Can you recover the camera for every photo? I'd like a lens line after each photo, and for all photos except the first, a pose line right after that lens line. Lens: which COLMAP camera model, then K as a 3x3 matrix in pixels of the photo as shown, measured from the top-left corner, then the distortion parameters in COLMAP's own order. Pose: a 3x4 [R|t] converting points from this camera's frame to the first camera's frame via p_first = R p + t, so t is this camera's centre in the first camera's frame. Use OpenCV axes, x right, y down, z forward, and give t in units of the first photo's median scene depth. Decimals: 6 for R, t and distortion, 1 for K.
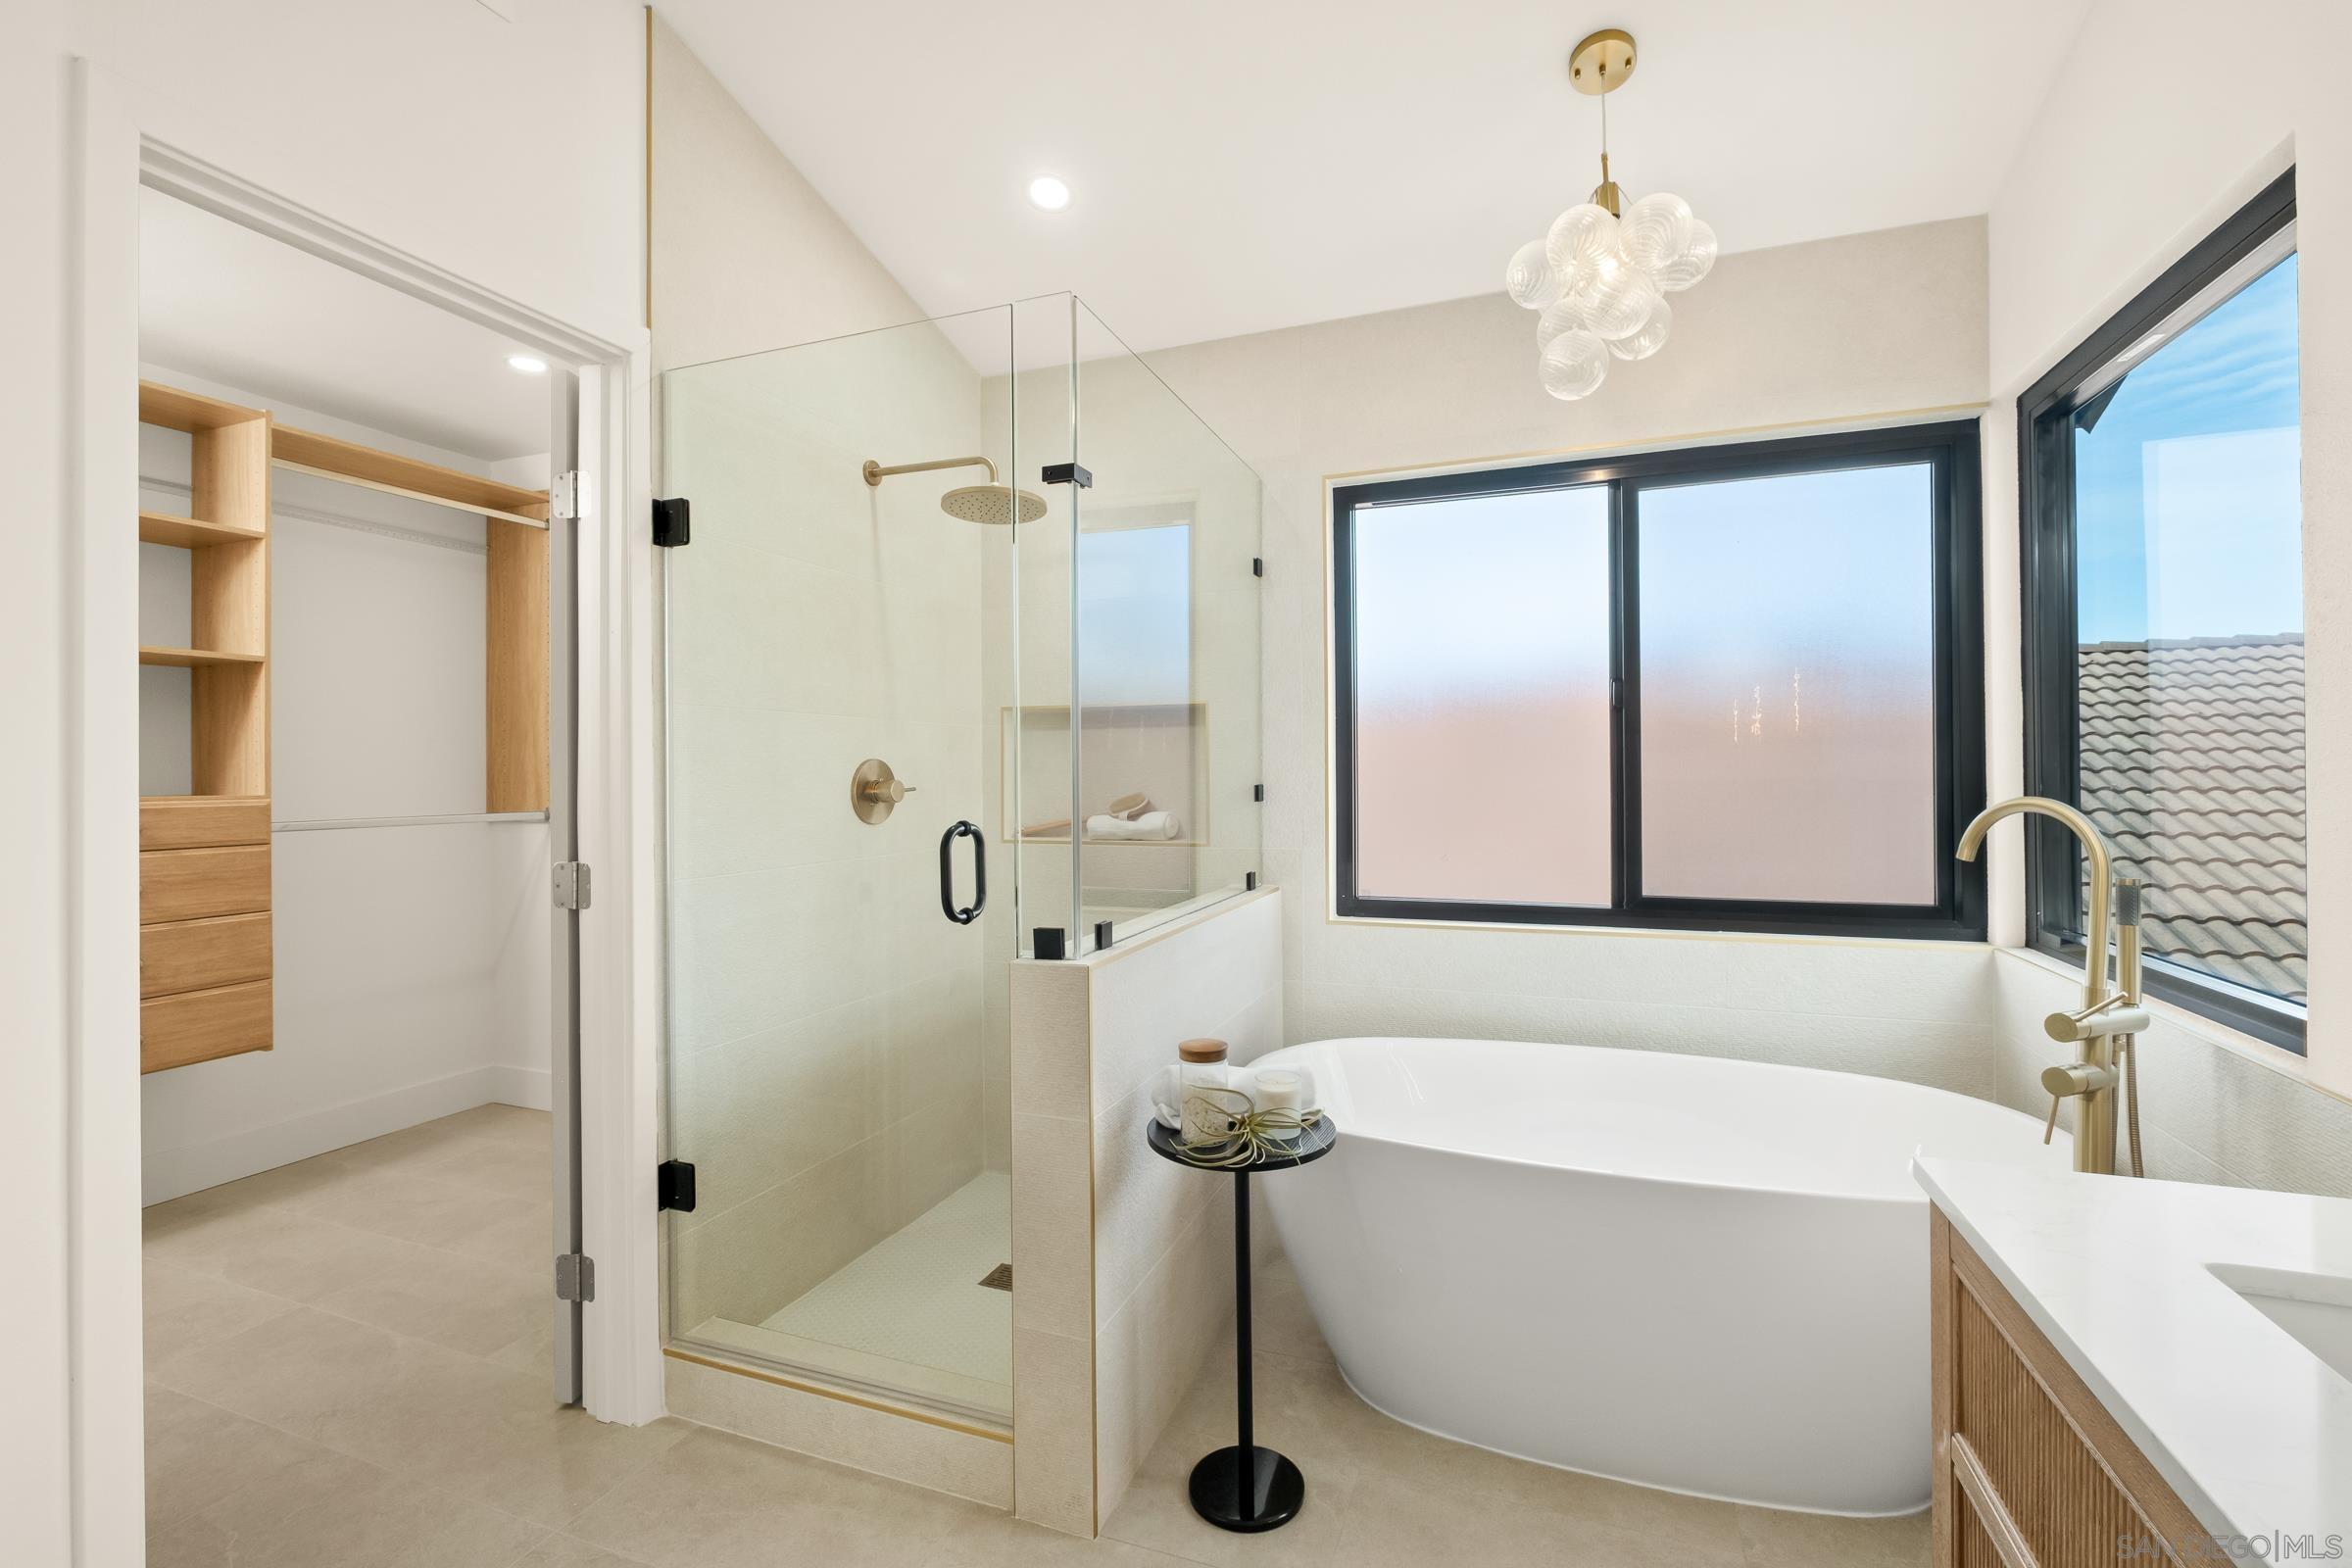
lens RADIAL K [[1026.8, 0, 1189.4], [0, 1026.8, 775.1], [0, 0, 1]] dist [-0.001647, 0.001187]
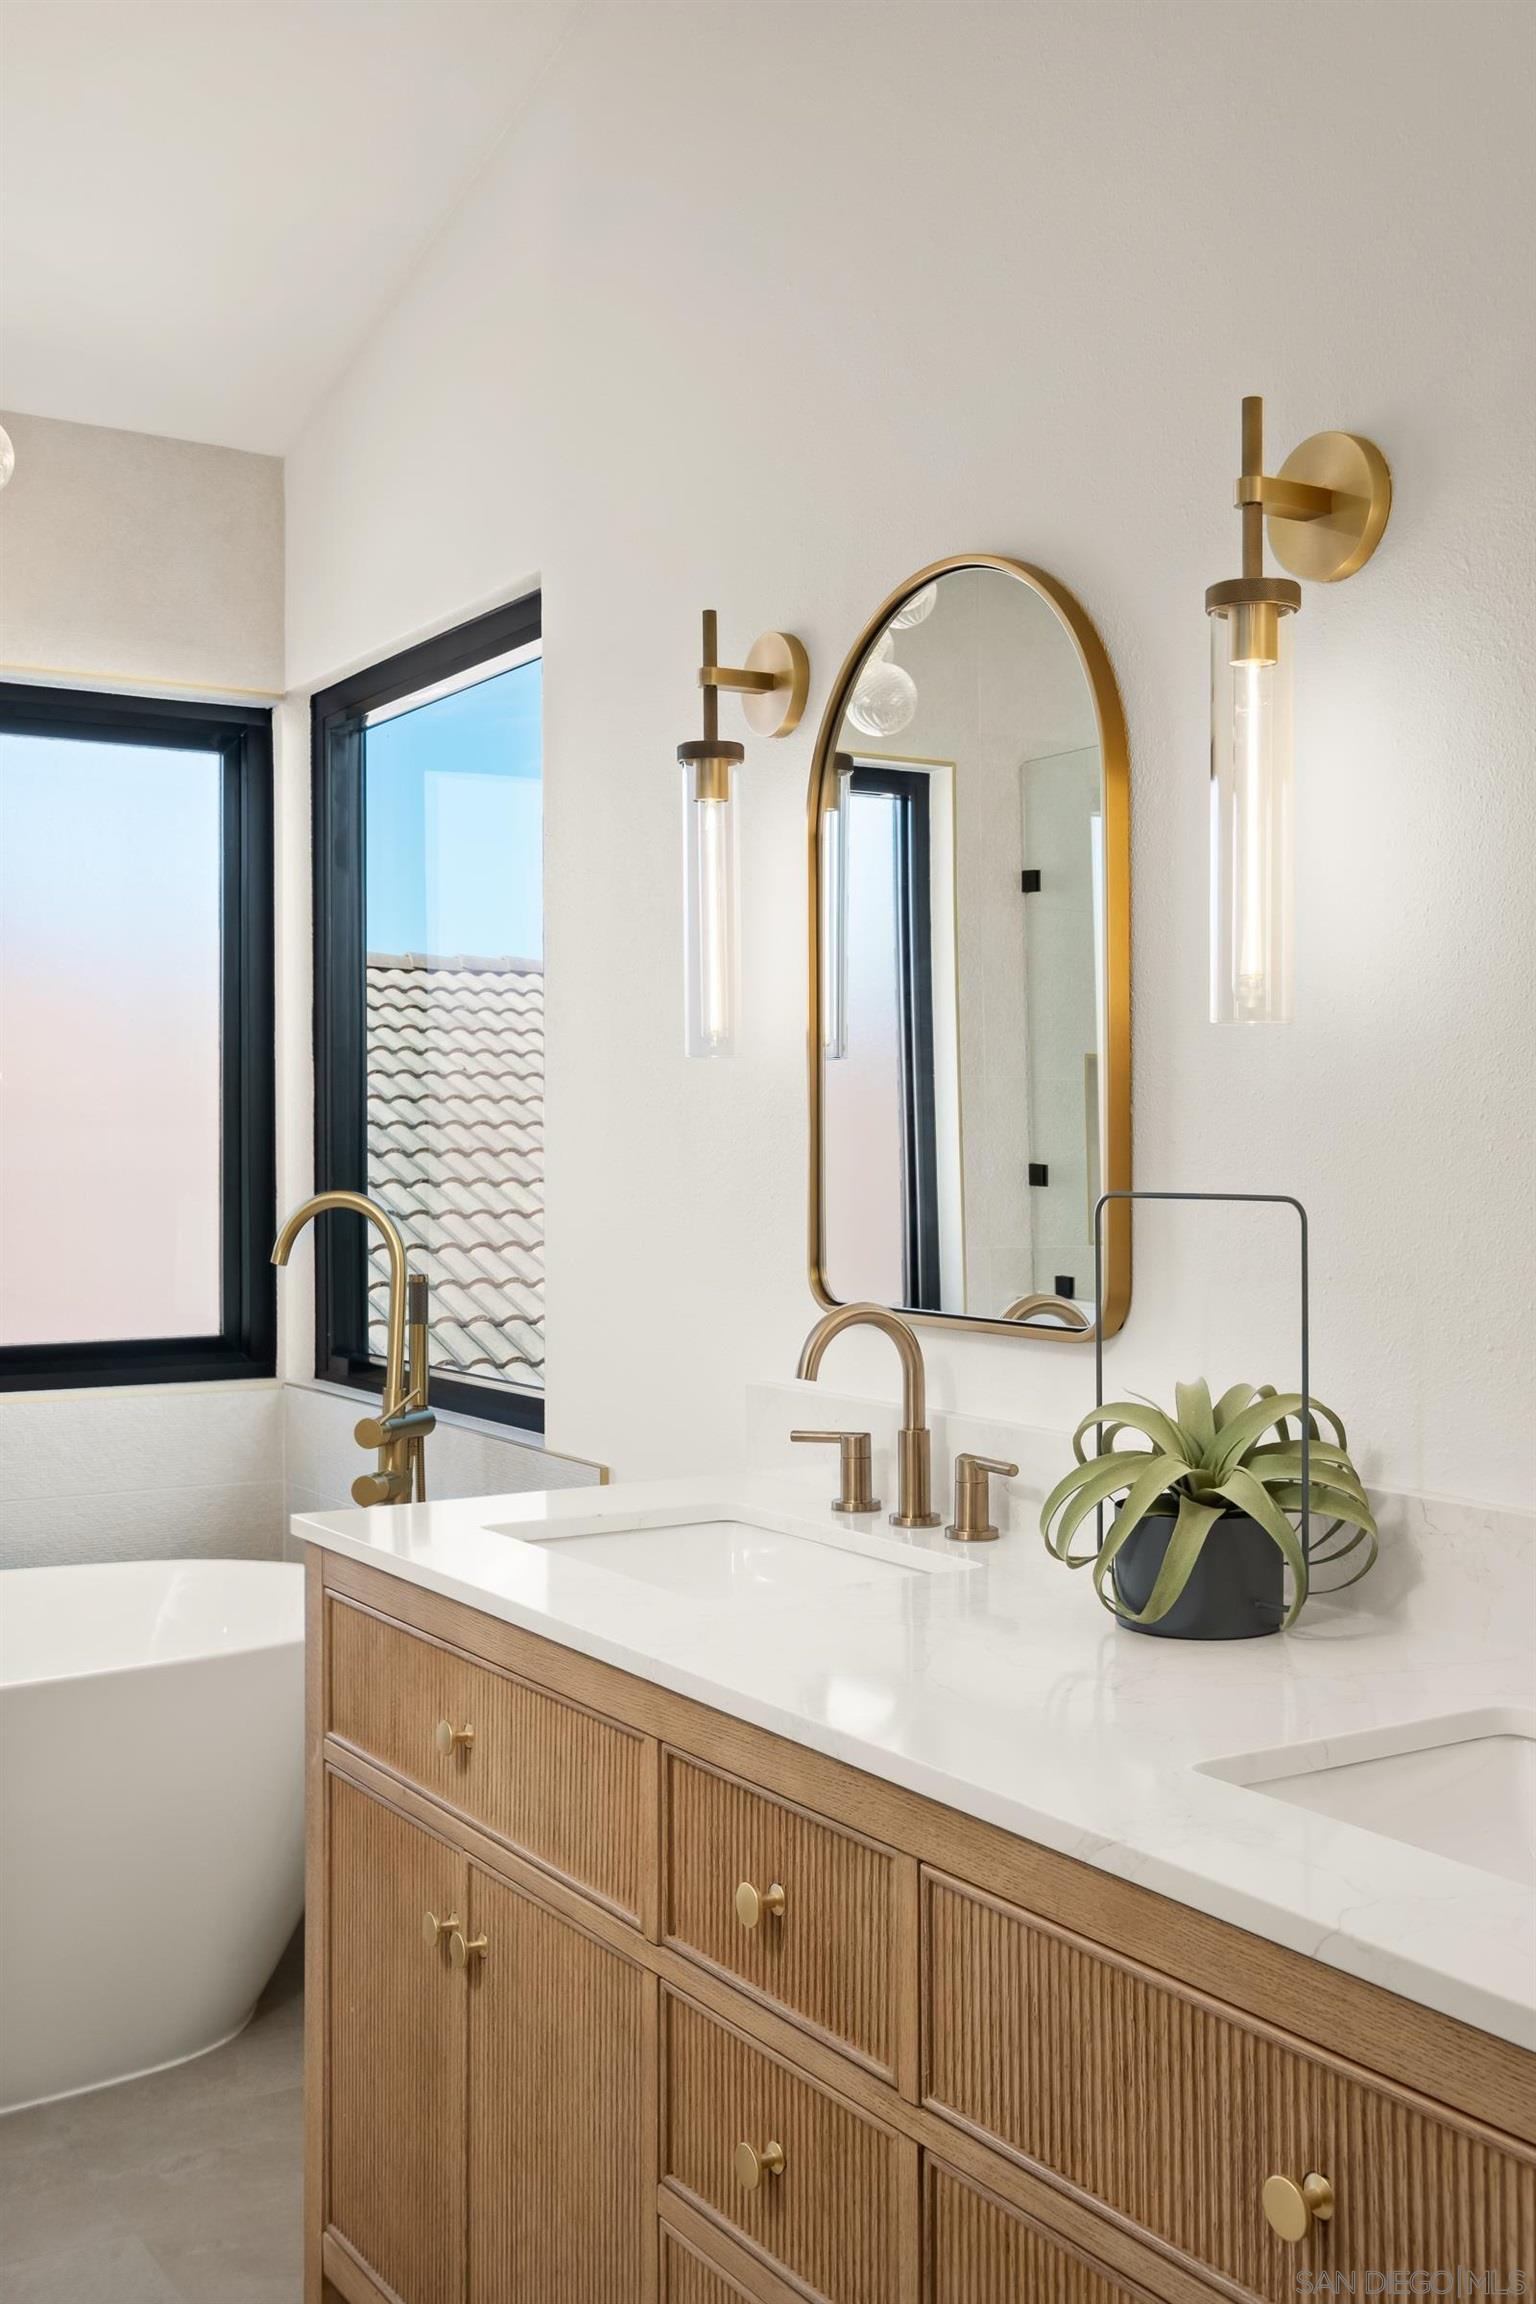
lens RADIAL K [[2330.8, 0, 762.8], [0, 2330.8, 1133.8], [0, 0, 1]] dist [0.013335, 0.000000]
pose [[0.615891, 0.011177, 0.787752, -0.429012], [-0.003699, 0.999929, -0.011295, -0.004656], [-0.787823, 0.004043, 0.615889, -0.420573]]
